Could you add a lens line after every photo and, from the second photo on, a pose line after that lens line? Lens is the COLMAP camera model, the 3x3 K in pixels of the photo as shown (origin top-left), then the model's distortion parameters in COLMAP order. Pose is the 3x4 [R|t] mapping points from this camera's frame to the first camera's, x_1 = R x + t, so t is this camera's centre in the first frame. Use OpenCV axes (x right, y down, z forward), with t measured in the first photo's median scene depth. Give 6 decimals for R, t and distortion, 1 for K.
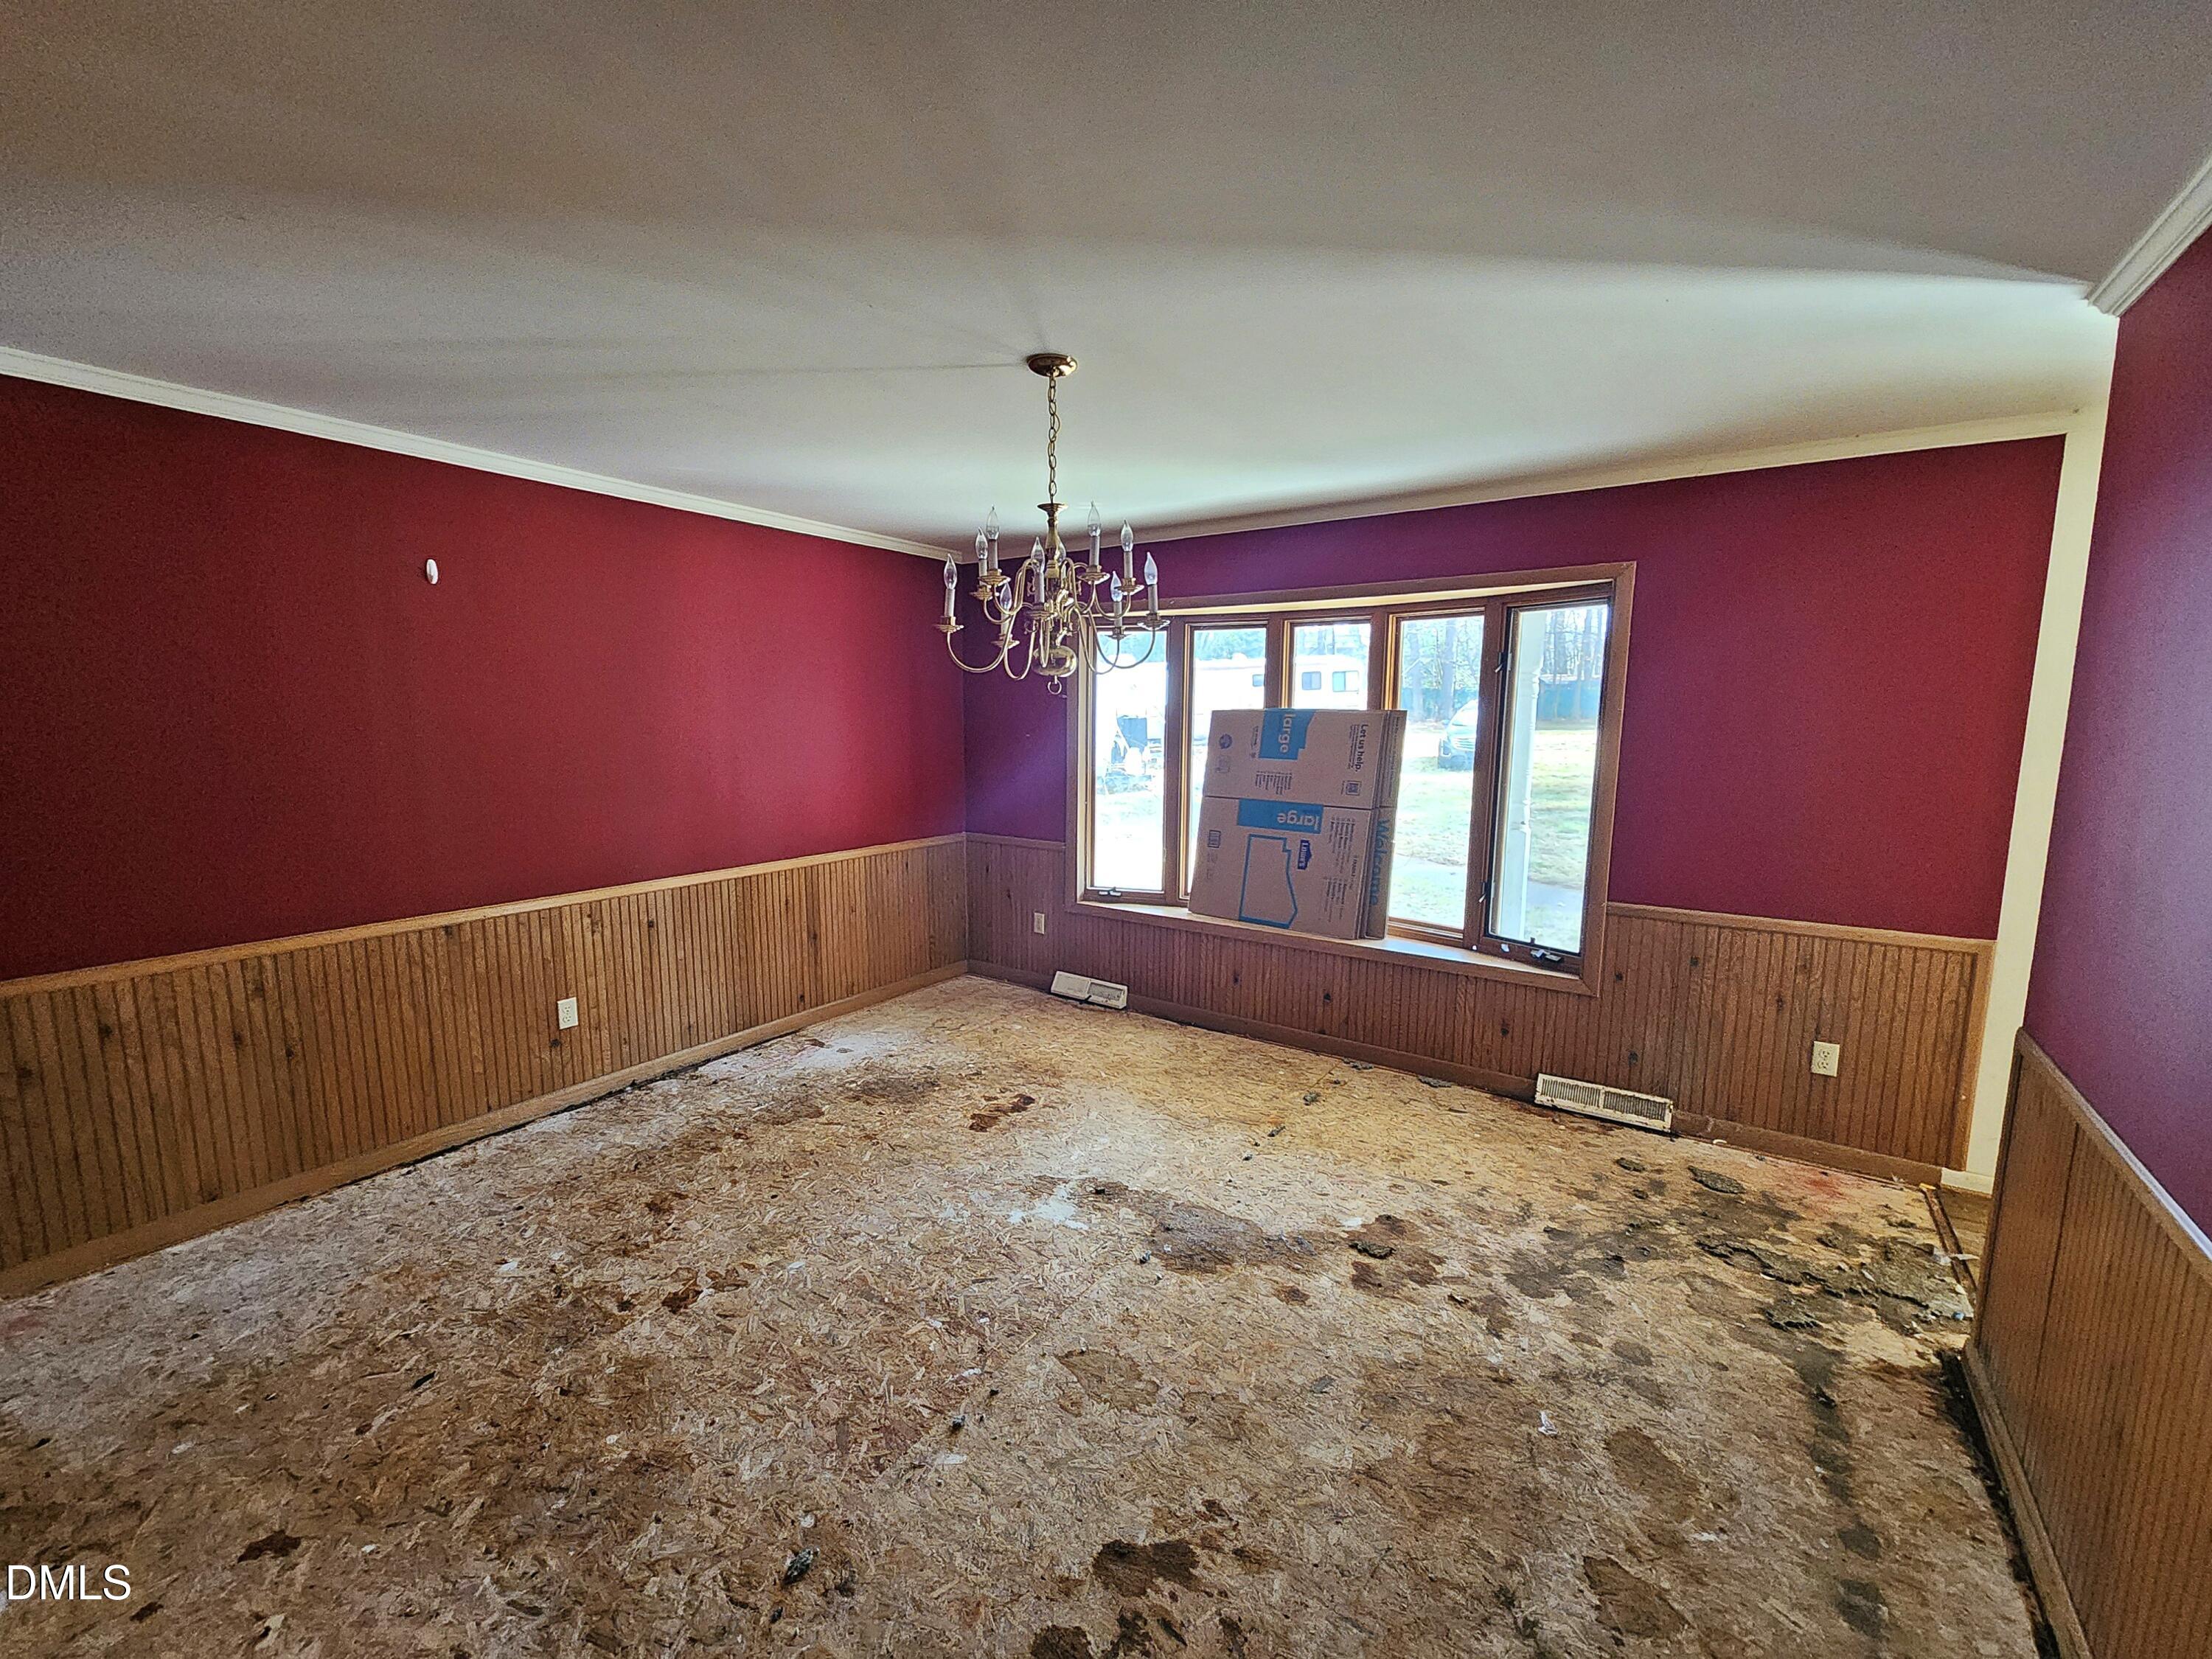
lens RADIAL K [[905.9, 0, 1094.5], [0, 905.9, 837.4], [0, 0, 1]] dist [0.001104, 0.000934]
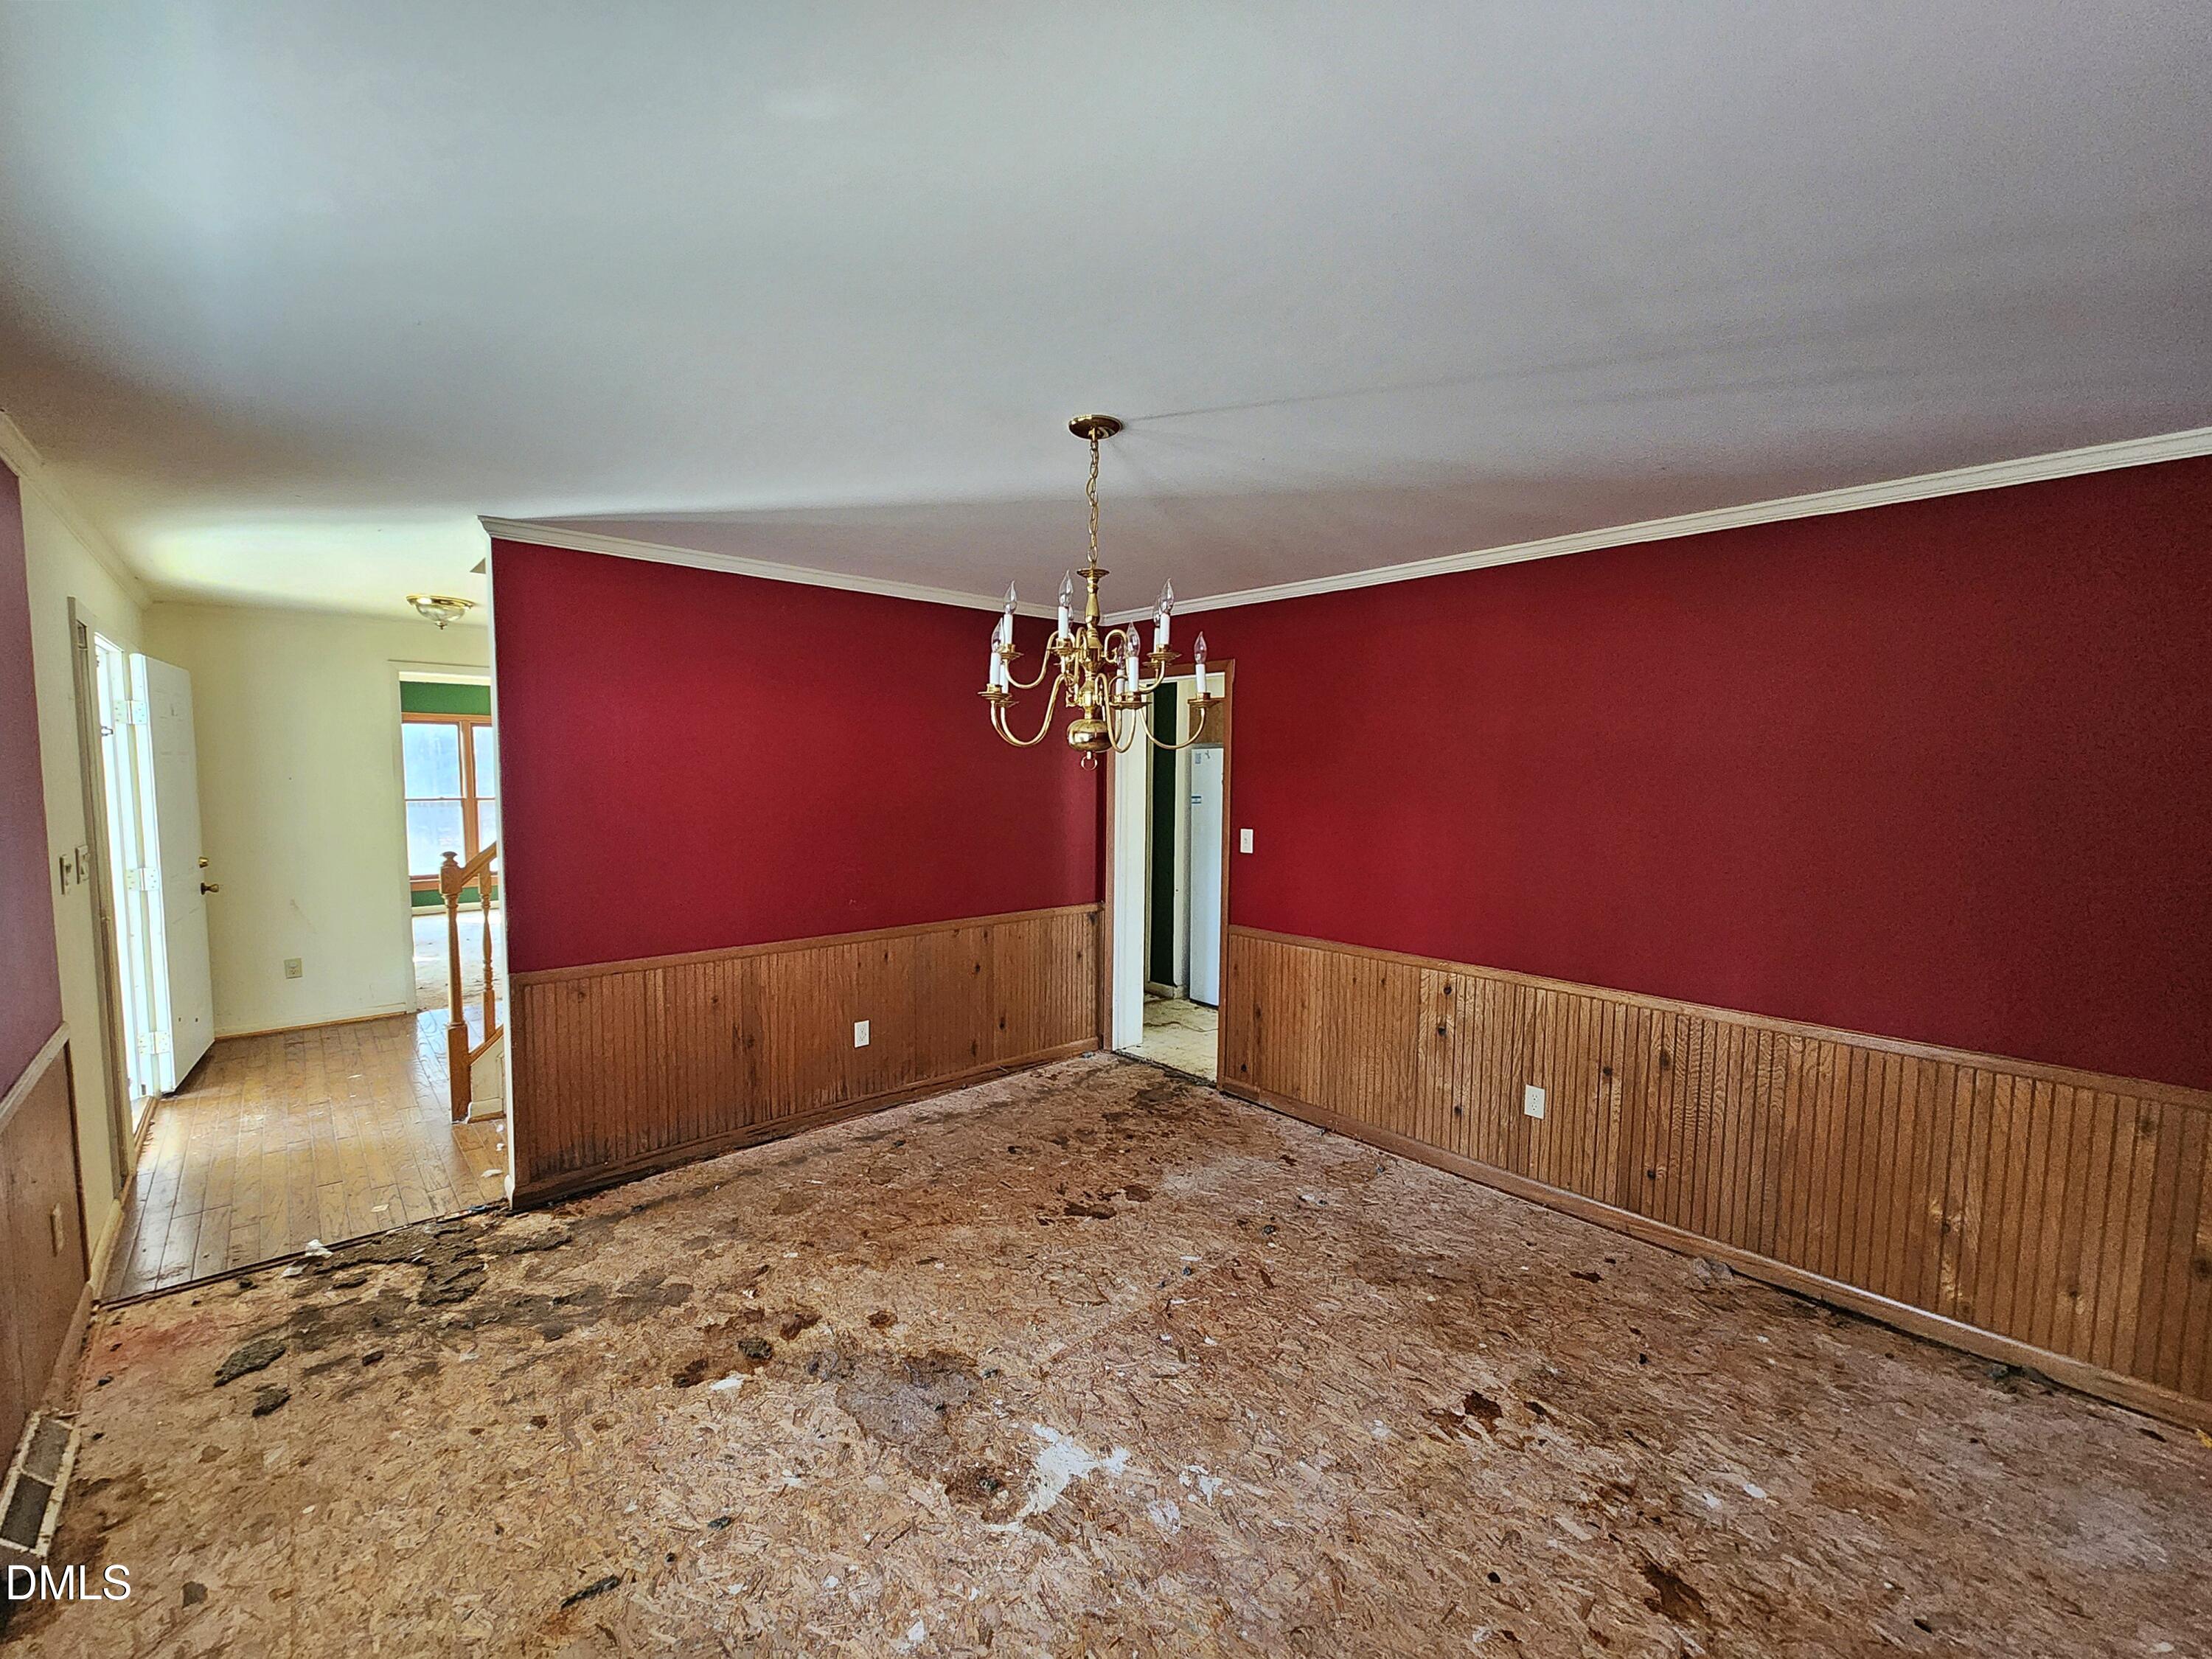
lens RADIAL K [[905.9, 0, 1094.5], [0, 905.9, 837.4], [0, 0, 1]] dist [0.001104, 0.000934]
pose [[-0.974277, -0.030148, 0.223327, -0.242668], [0.019044, 0.976452, 0.214895, -0.272002], [-0.224546, 0.213620, -0.950760, 1.779565]]
